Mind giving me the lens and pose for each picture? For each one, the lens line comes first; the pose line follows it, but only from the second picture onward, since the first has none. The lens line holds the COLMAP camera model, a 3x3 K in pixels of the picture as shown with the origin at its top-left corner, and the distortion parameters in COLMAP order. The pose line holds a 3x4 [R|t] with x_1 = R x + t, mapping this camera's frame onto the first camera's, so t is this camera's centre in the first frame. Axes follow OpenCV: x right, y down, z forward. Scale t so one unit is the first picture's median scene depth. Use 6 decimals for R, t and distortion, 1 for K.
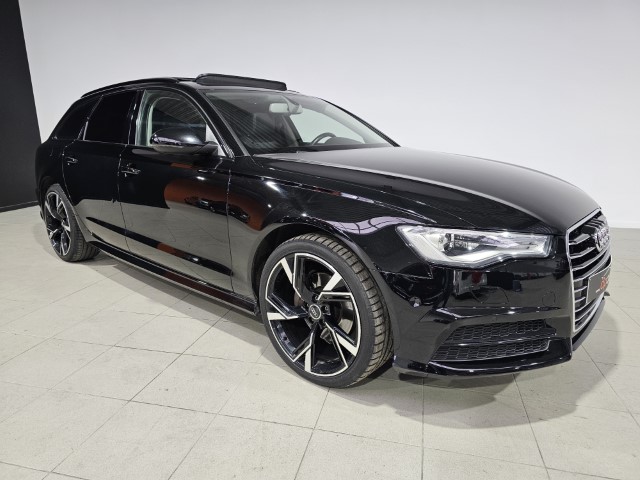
lens RADIAL K [[435.4, 0, 318.9], [0, 435.4, 238.7], [0, 0, 1]] dist [0.043456, -0.024707]
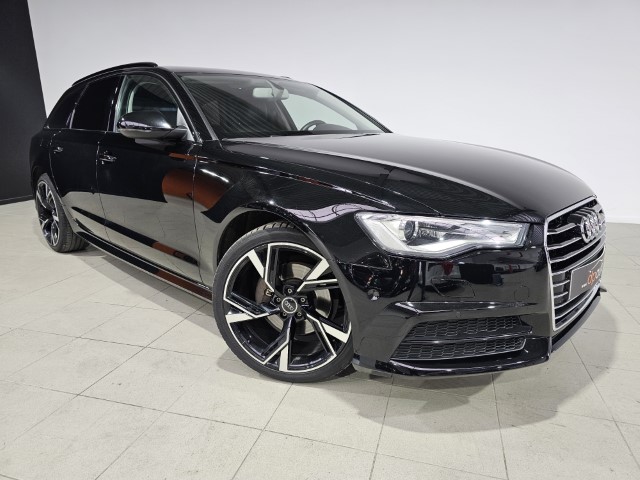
lens RADIAL K [[435.4, 0, 321.9], [0, 435.4, 240.6], [0, 0, 1]] dist [0.043456, -0.024707]
pose [[0.998874, 0.007895, -0.046784, 0.125147], [-0.007270, 0.999882, 0.013515, 0.015471], [0.046885, -0.013159, 0.998814, 0.066340]]
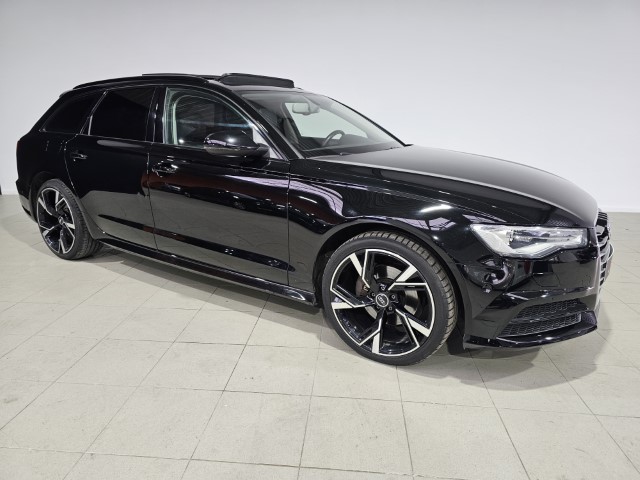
lens RADIAL K [[435.4, 0, 317.1], [0, 435.4, 236.2], [0, 0, 1]] dist [0.043456, -0.024707]
pose [[0.987409, -0.029625, 0.155387, -0.323795], [0.024233, 0.999040, 0.036485, -0.039857], [-0.156319, -0.032260, 0.987180, -0.075838]]
